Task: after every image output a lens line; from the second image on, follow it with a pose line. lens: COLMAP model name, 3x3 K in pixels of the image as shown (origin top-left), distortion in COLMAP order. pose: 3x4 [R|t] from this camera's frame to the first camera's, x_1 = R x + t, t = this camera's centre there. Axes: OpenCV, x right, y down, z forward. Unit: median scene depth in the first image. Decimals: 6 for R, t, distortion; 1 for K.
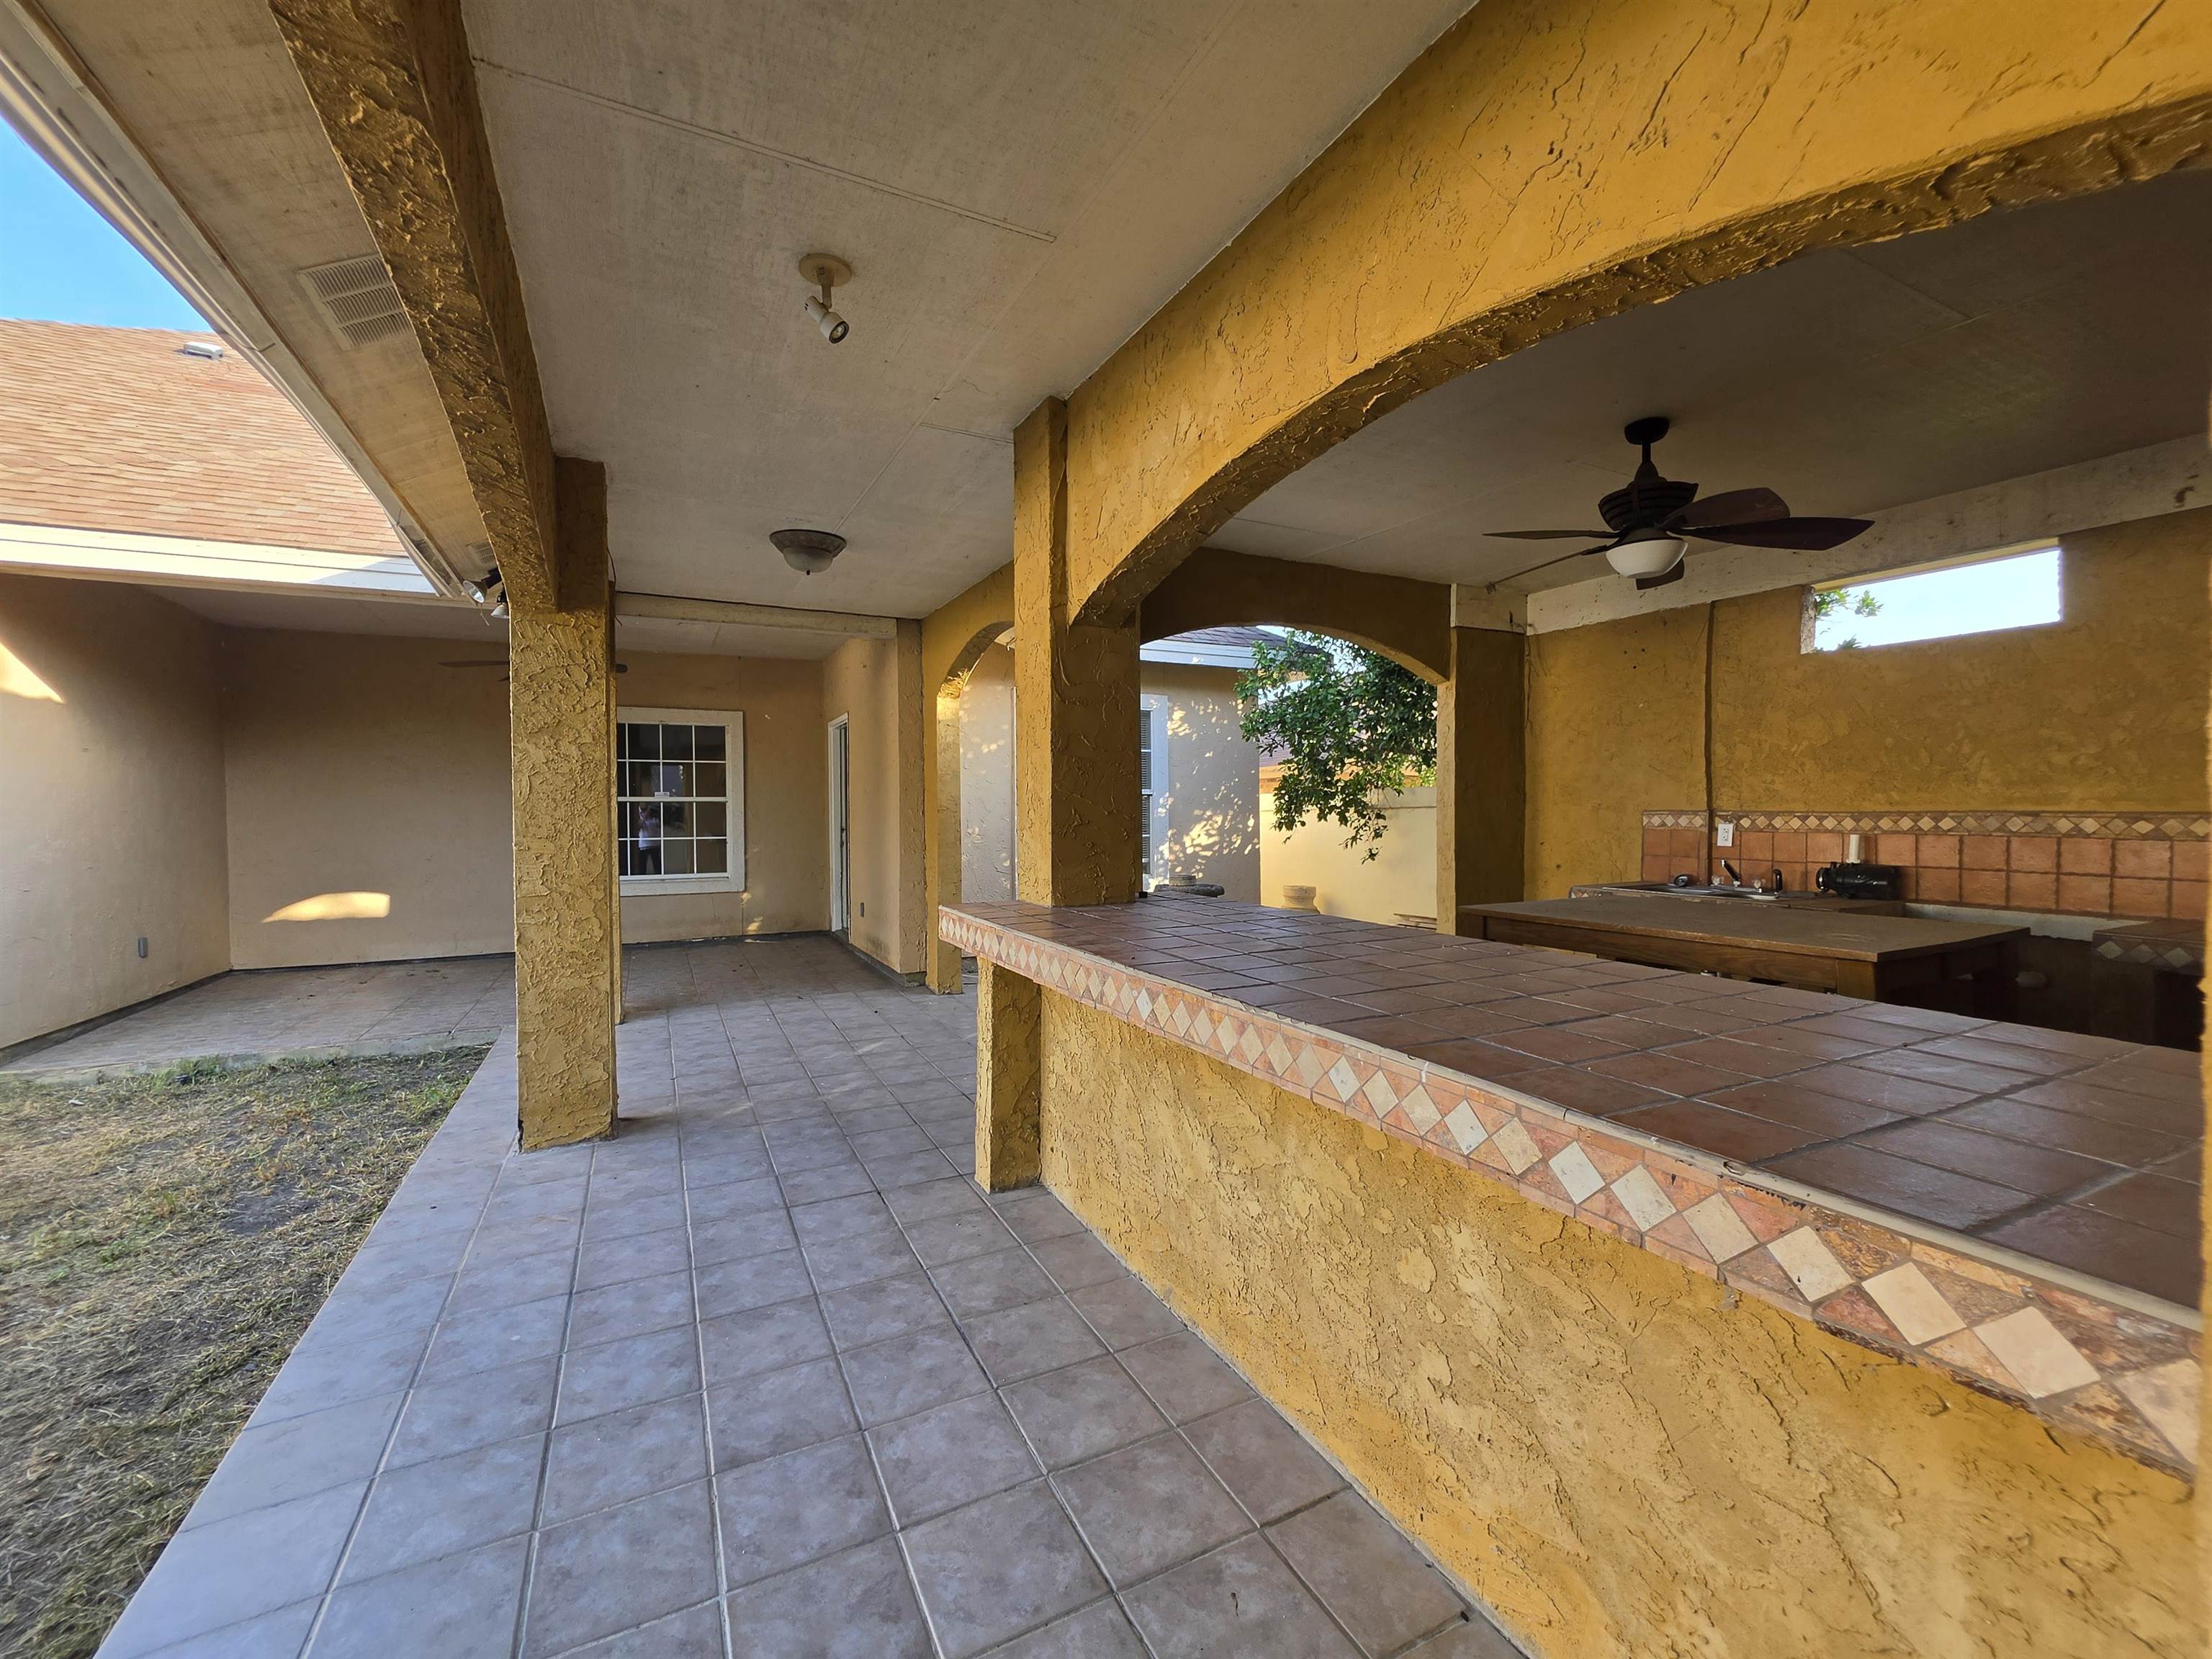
lens RADIAL K [[919.9, 0, 1106.0], [0, 919.9, 829.5], [0, 0, 1]] dist [0.002846, 0.000695]
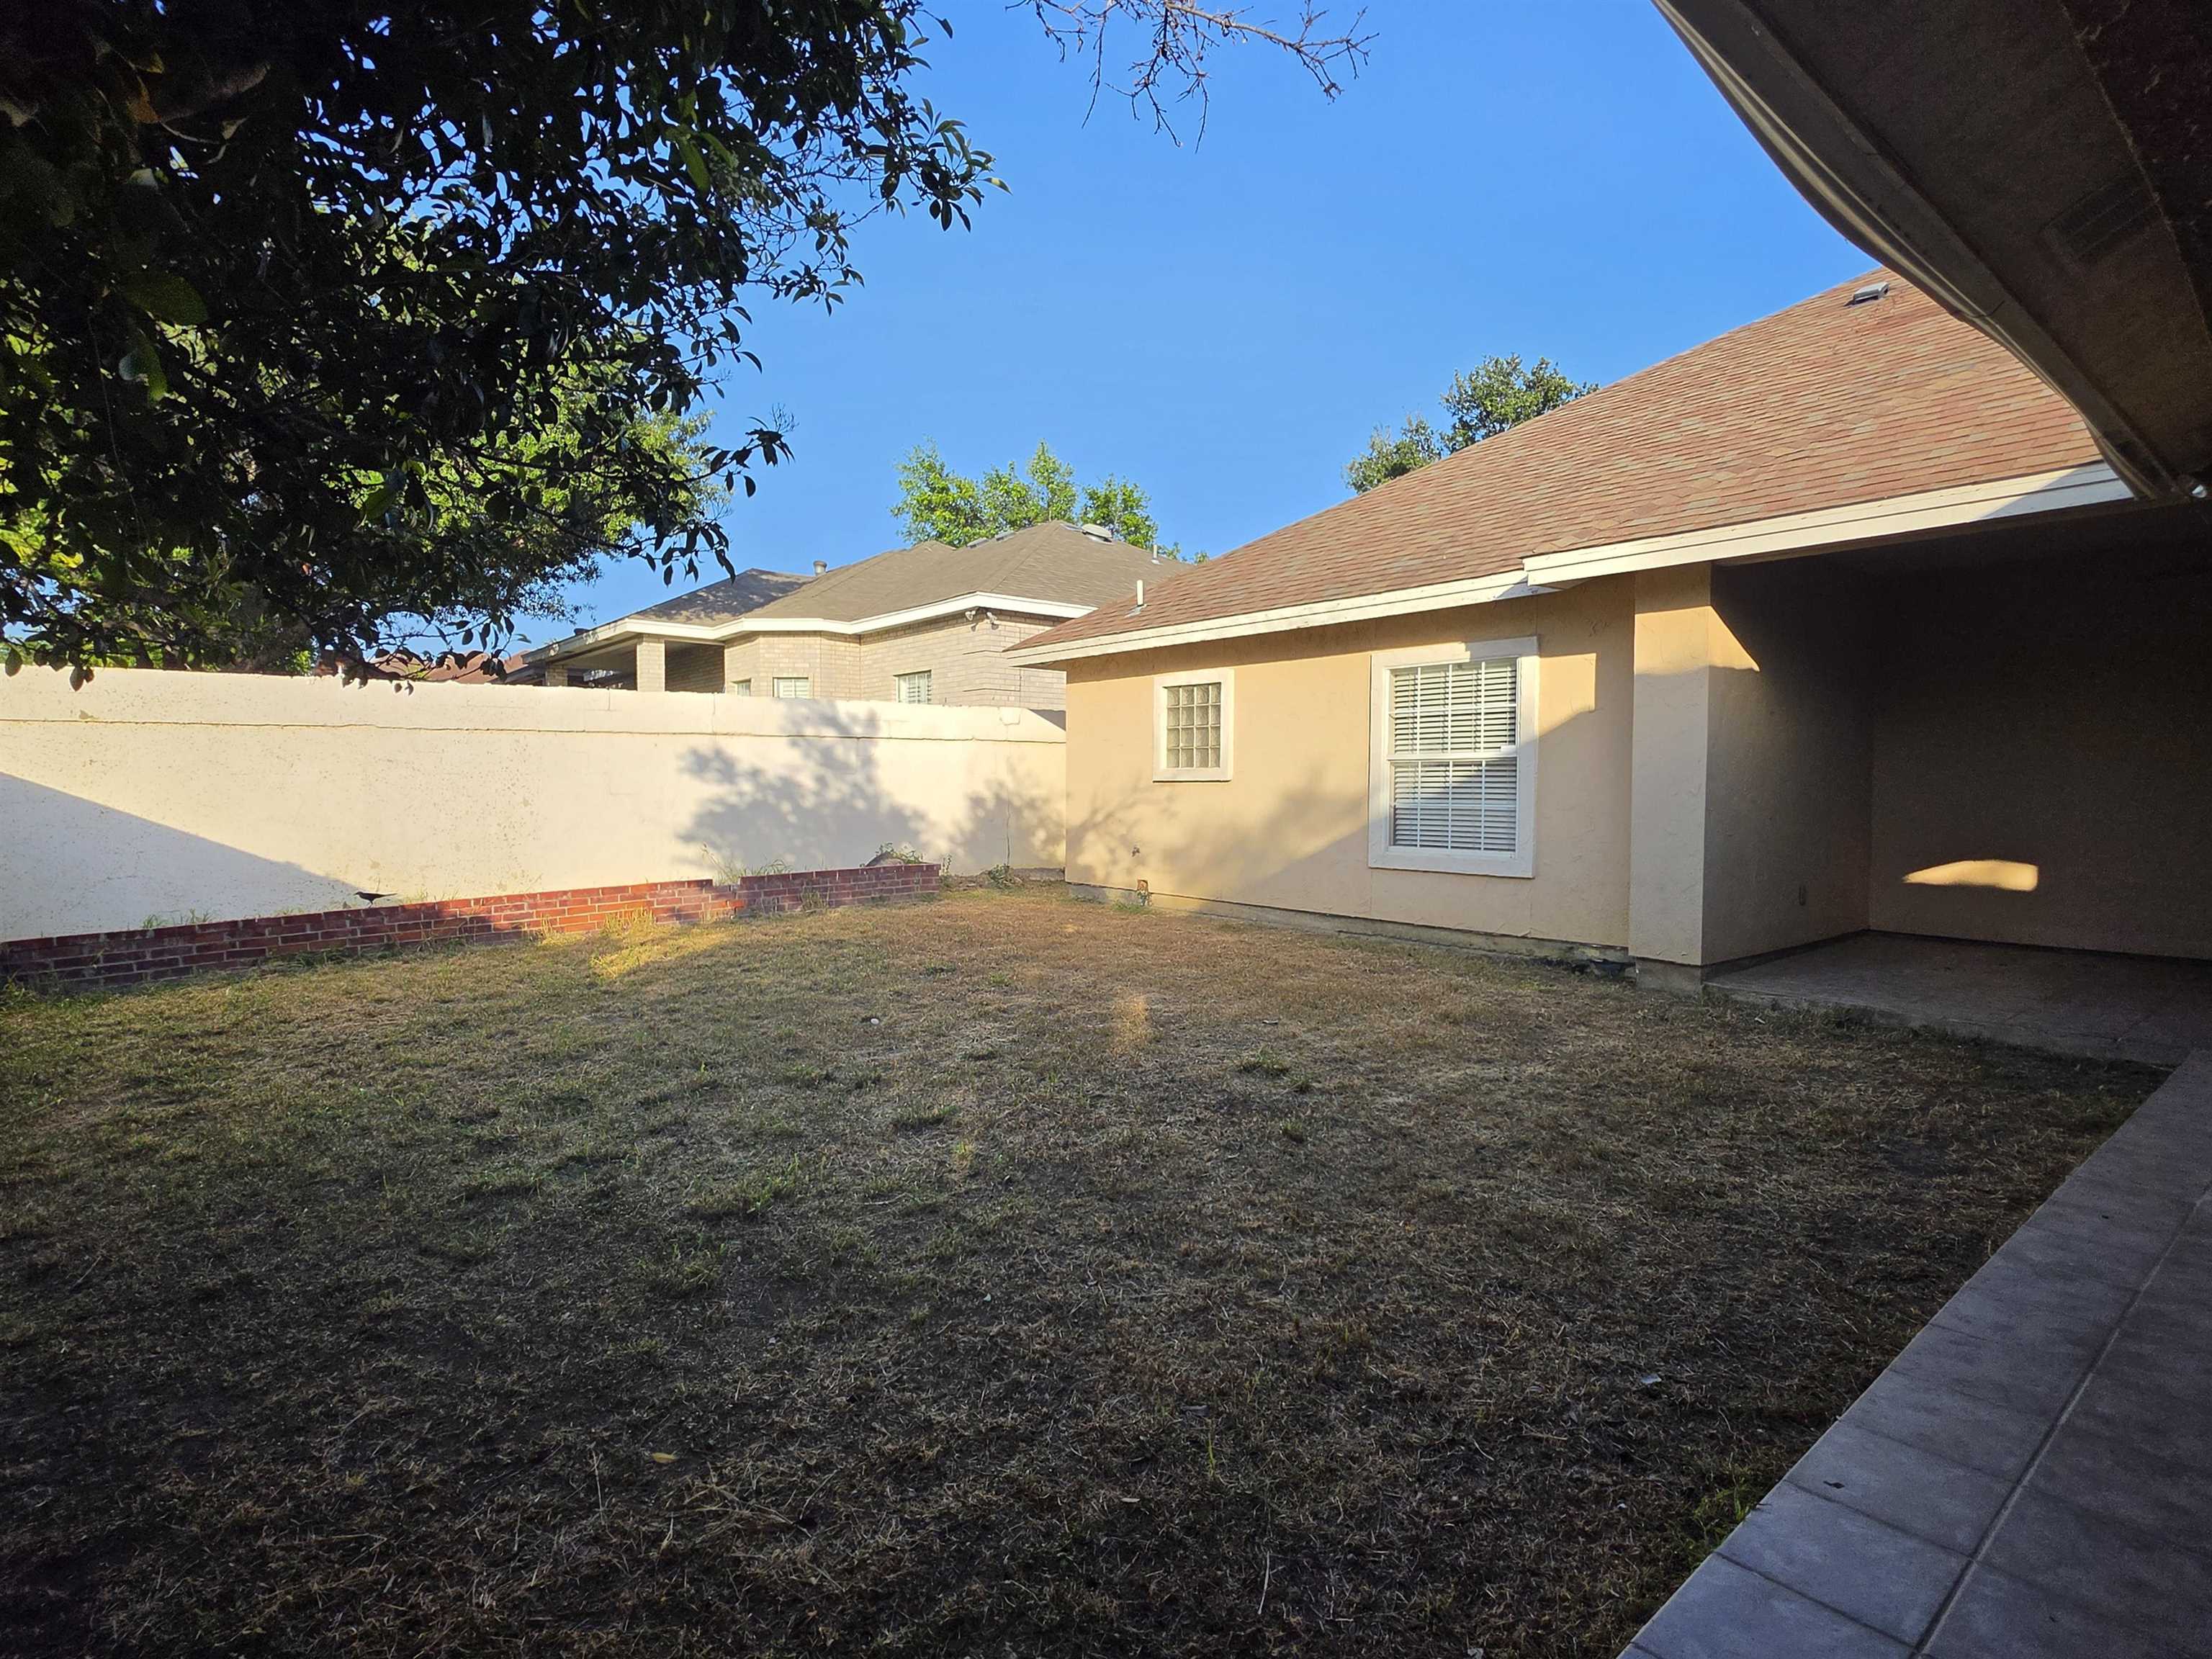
lens RADIAL K [[1117.0, 0, 1106.0], [0, 1117.0, 829.5], [0, 0, 1]] dist [-0.000099, -0.000626]
pose [[0.220678, 0.052964, -0.973908, 0.053254], [-0.019347, 0.998566, 0.049921, 0.004311], [0.975155, 0.007825, 0.221386, -0.115608]]
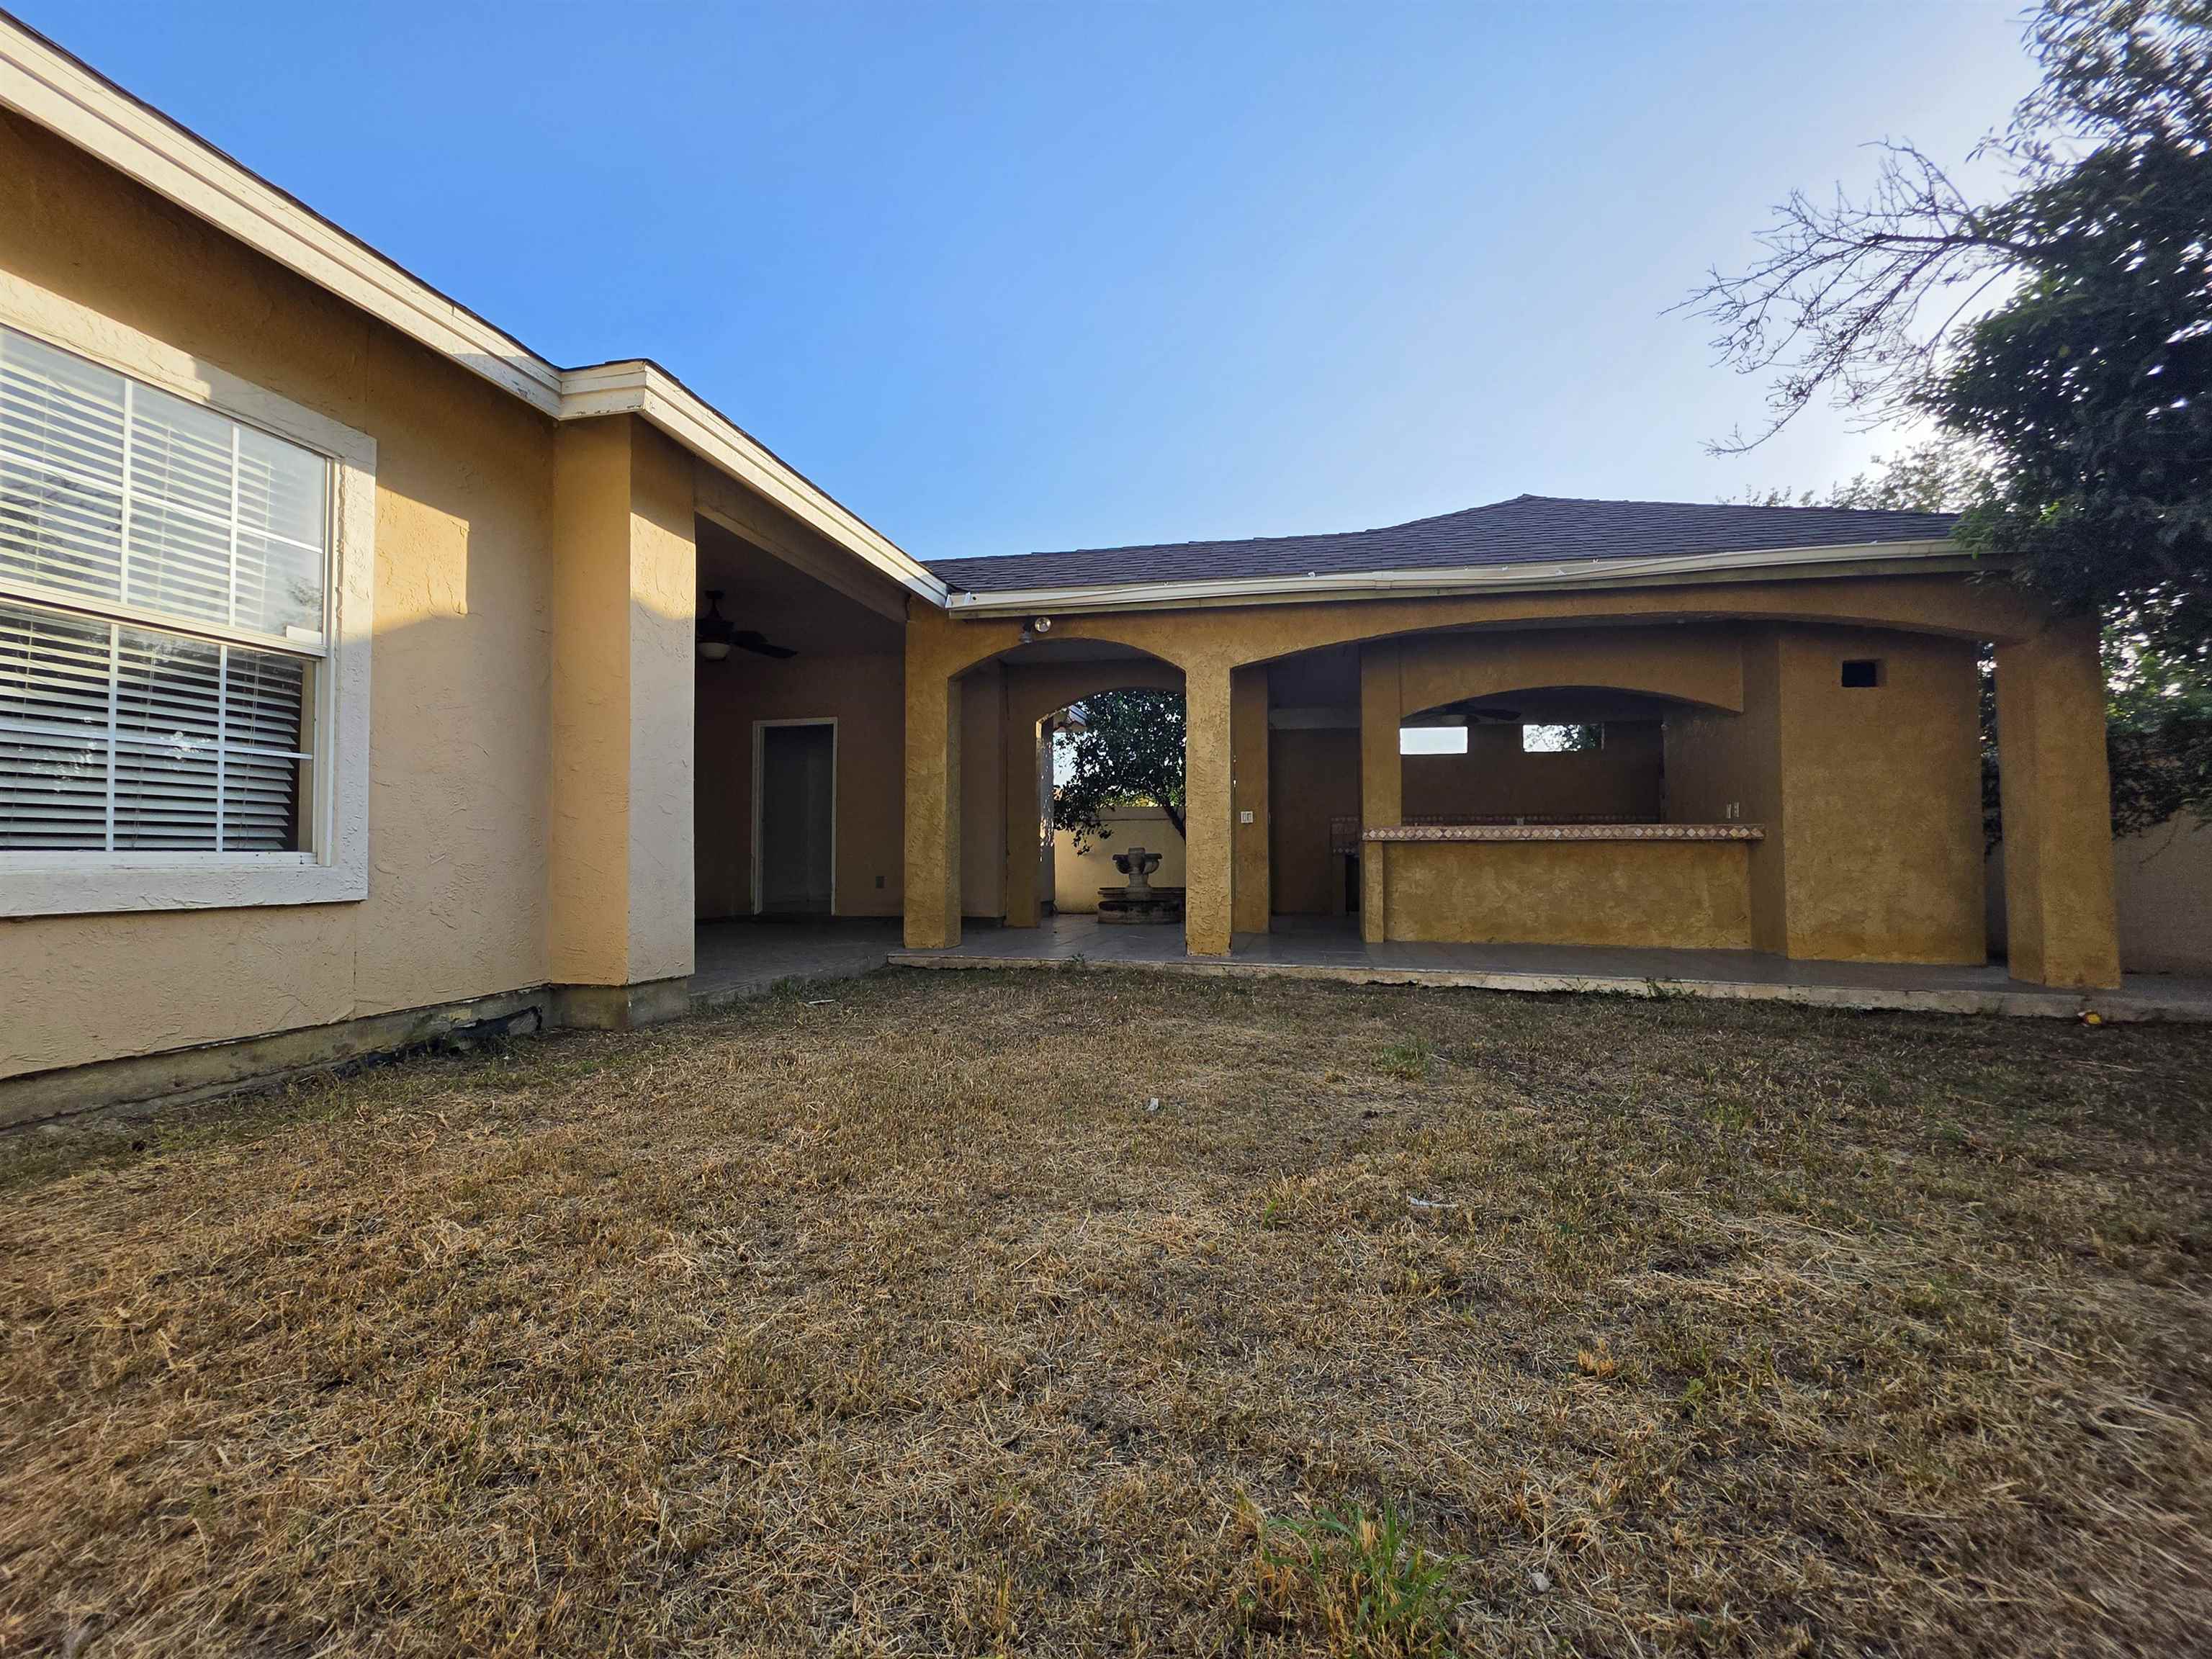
lens RADIAL K [[919.9, 0, 1106.0], [0, 919.9, 829.5], [0, 0, 1]] dist [0.002846, 0.000695]
pose [[0.640447, 0.031834, 0.767342, -1.802279], [0.014803, 0.998443, -0.053777, 0.154005], [-0.767859, 0.045800, 0.638979, -0.016371]]
